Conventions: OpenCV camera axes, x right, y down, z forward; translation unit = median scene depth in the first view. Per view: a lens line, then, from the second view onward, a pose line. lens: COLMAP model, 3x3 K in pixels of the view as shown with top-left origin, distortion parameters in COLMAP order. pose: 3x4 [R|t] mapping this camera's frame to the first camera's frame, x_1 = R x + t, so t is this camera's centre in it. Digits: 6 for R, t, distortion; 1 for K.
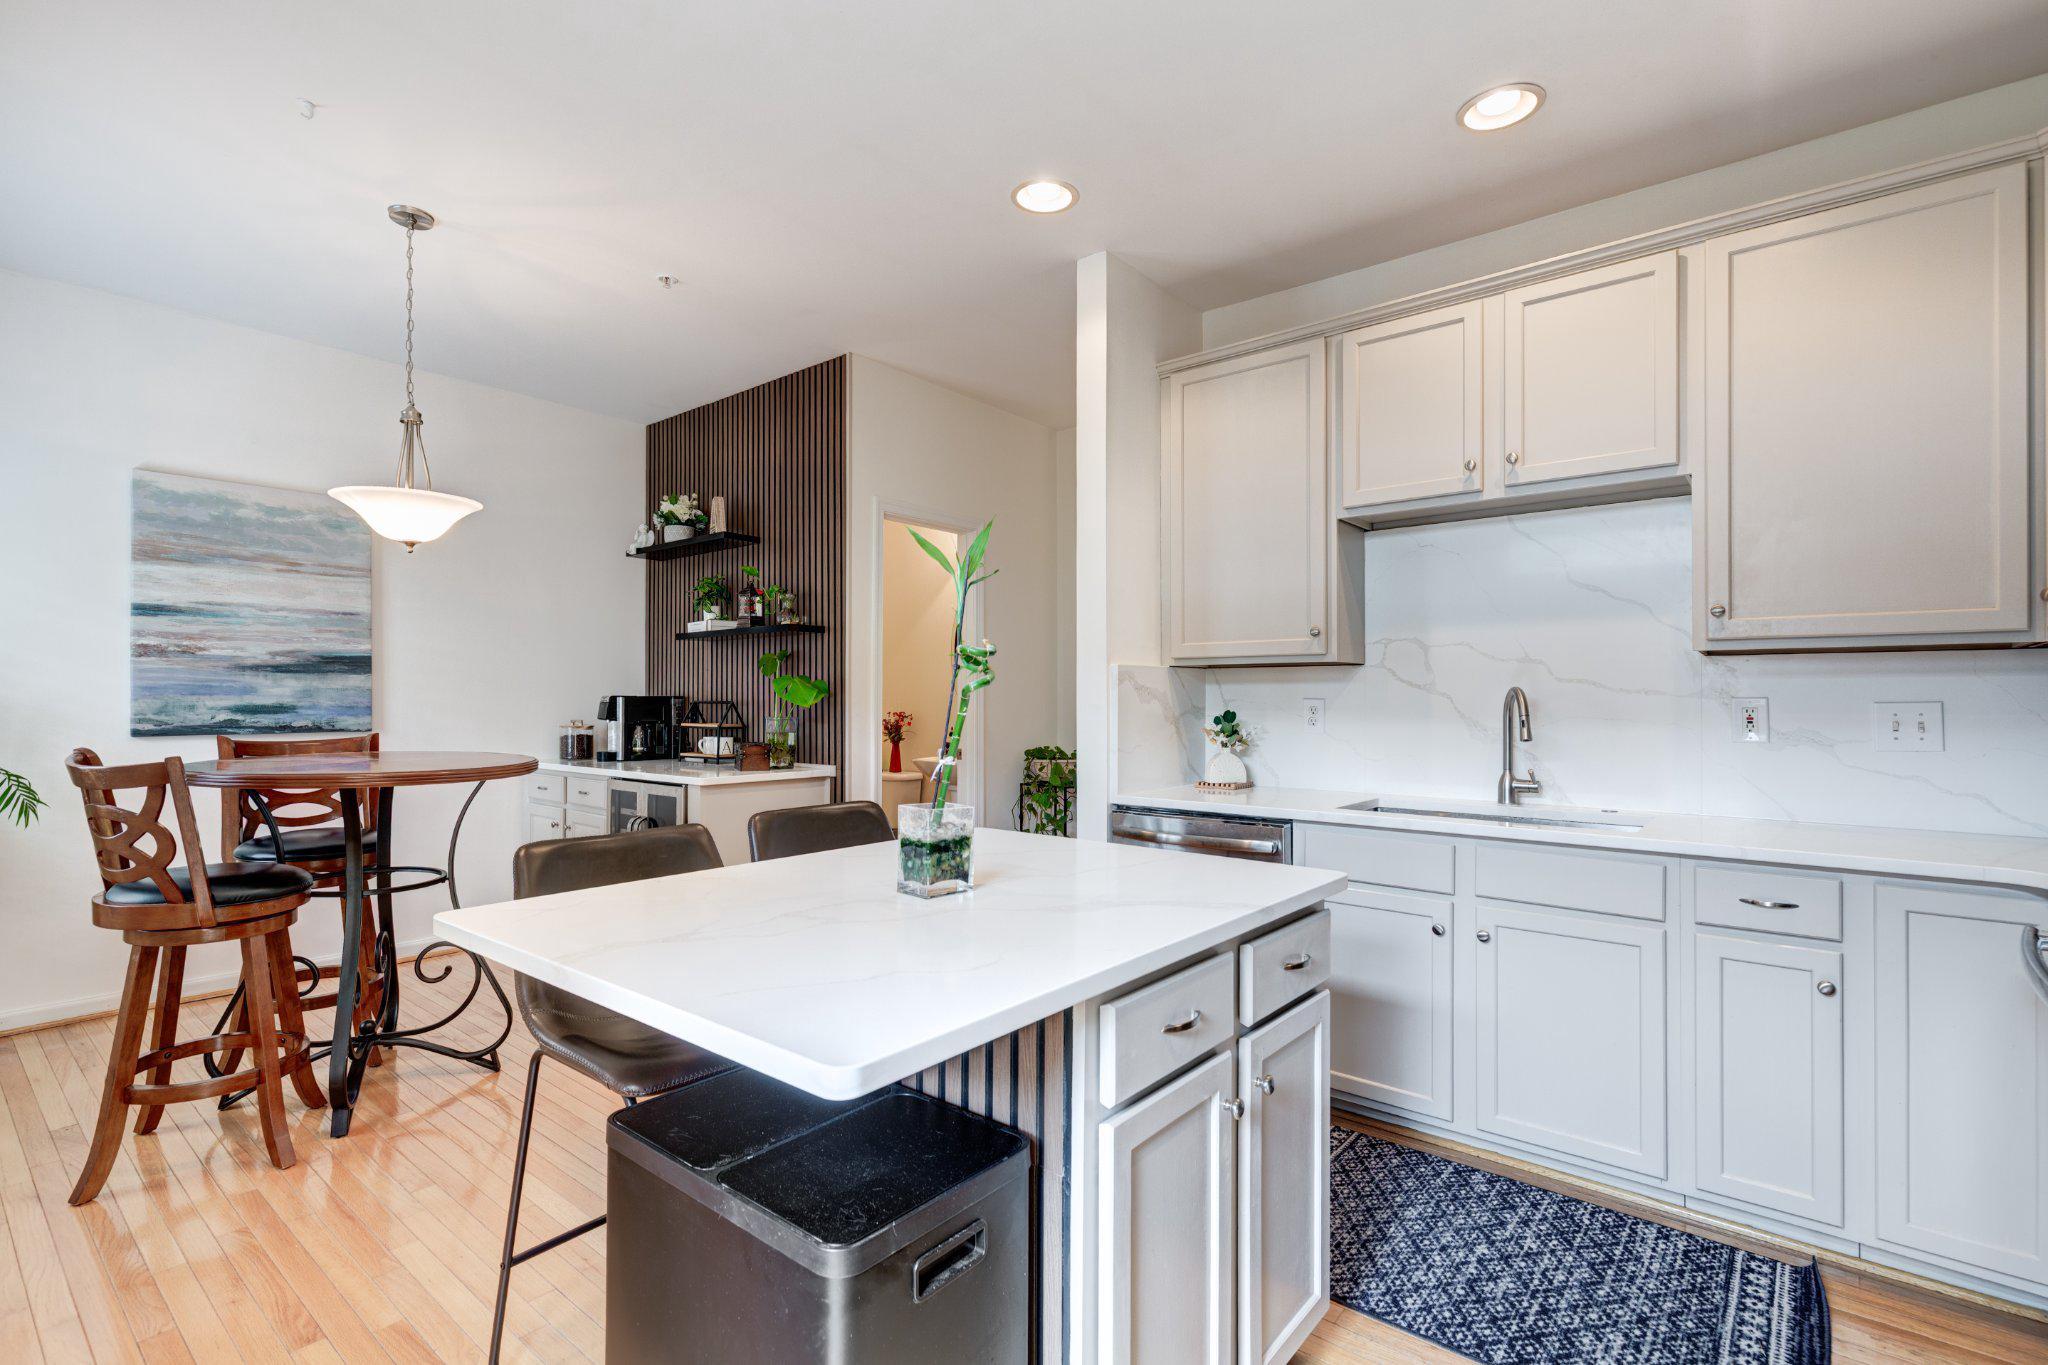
lens RADIAL K [[933.0, 0, 1027.0], [0, 933.0, 694.7], [0, 0, 1]] dist [0.006054, -0.001916]
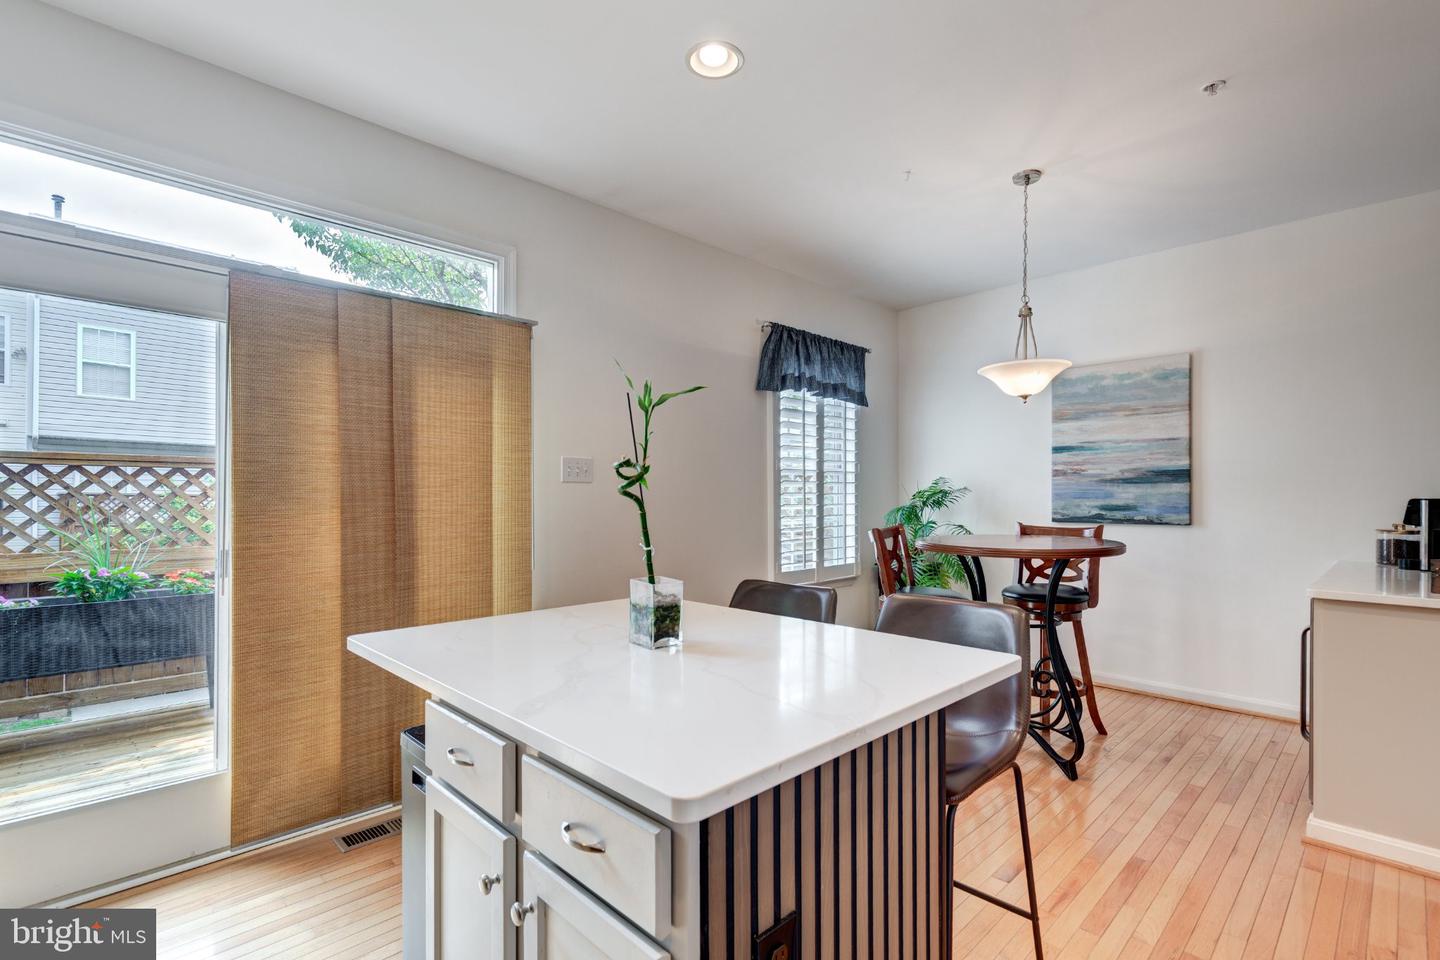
lens RADIAL K [[656.0, 0, 716.5], [0, 656.0, 499.1], [0, 0, 1]] dist [0.006054, -0.001916]
pose [[-0.105662, 0.000284, -0.994402, 0.318308], [0.003227, 0.999995, -0.000057, -0.000527], [0.994397, -0.003215, -0.105663, 0.455143]]
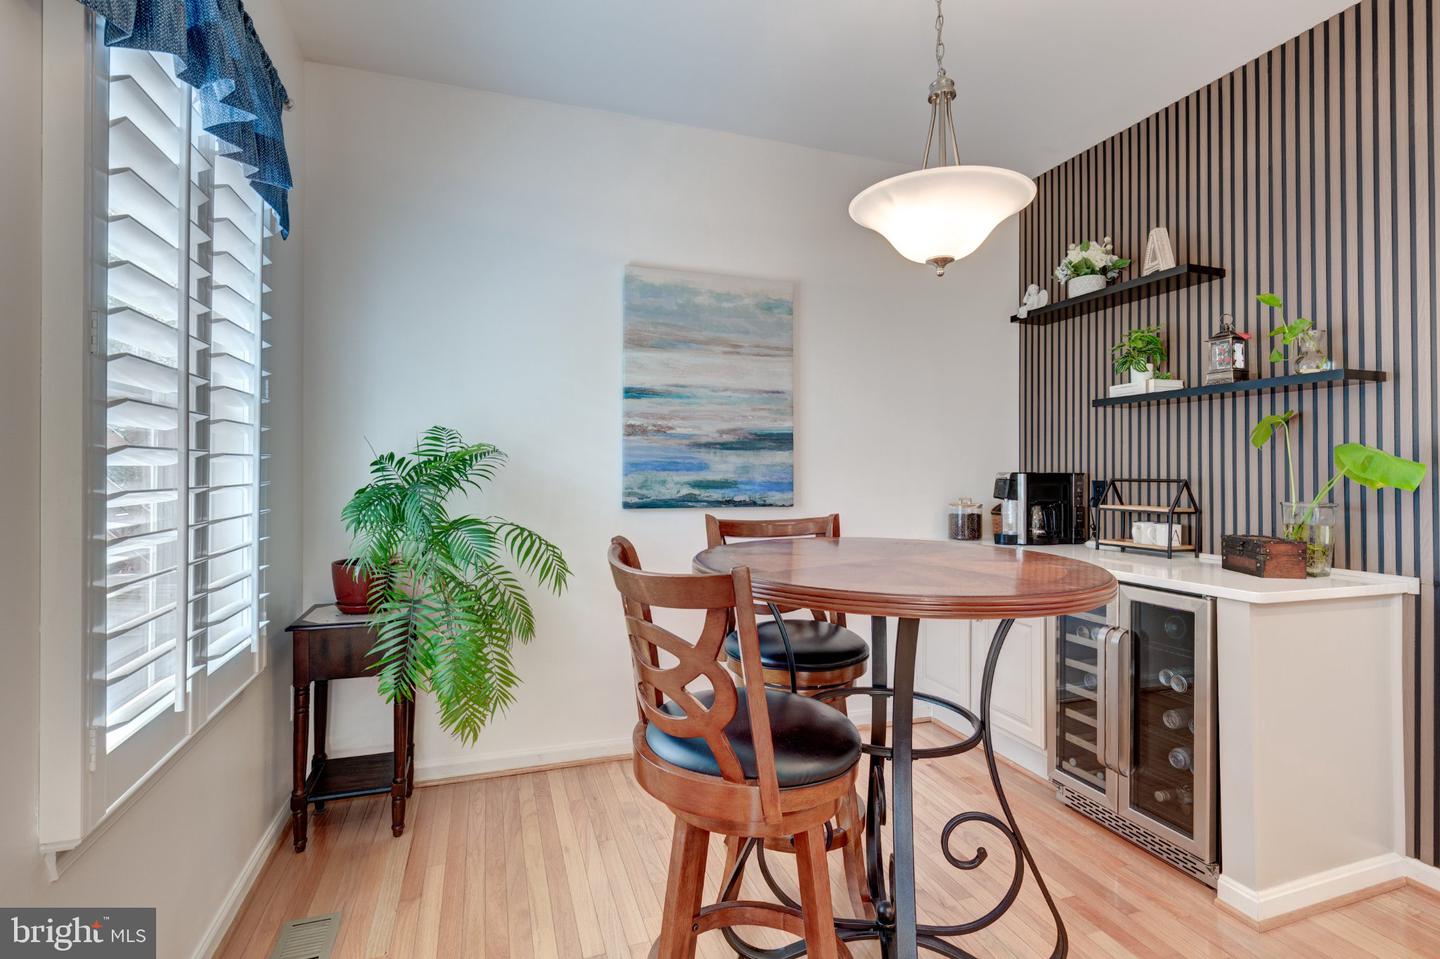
lens RADIAL K [[693.2, 0, 737.7], [0, 693.2, 466.5], [0, 0, 1]] dist [-0.010851, 0.000203]
pose [[0.856043, -0.001786, -0.516902, -0.382350], [-0.001391, 0.999982, -0.005759, -0.000102], [0.516904, 0.005649, 0.856025, 0.338899]]
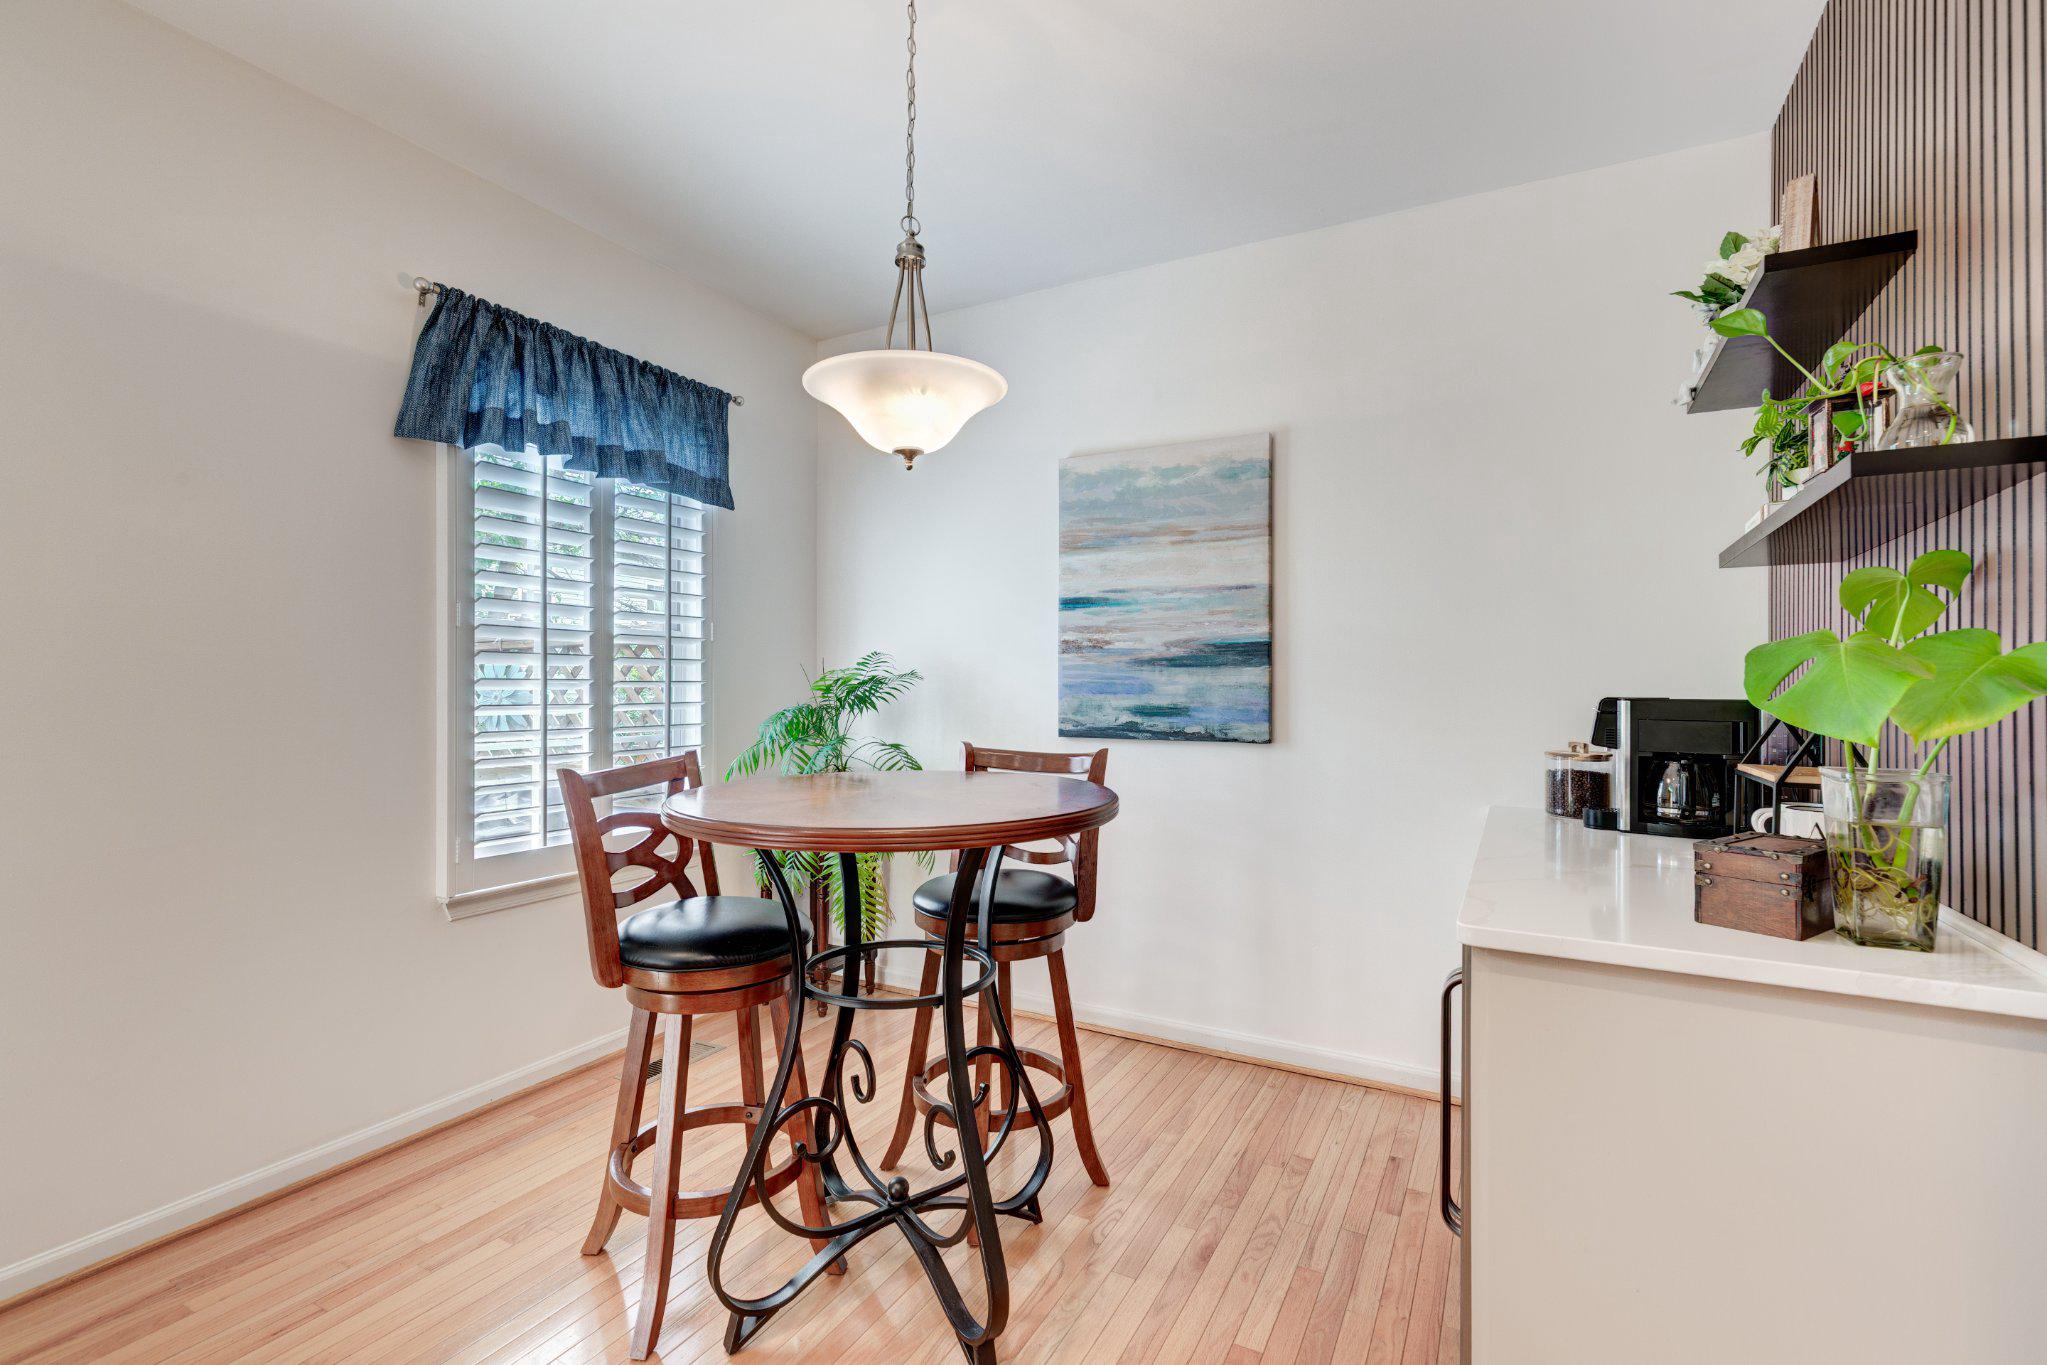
lens RADIAL K [[932.6, 0, 1006.6], [0, 932.6, 681.2], [0, 0, 1]] dist [0.006054, -0.001916]
pose [[0.199009, -0.009990, -0.979947, -0.023239], [-0.001711, 0.999943, -0.010541, -0.002000], [0.979996, 0.003774, 0.198980, 0.689221]]
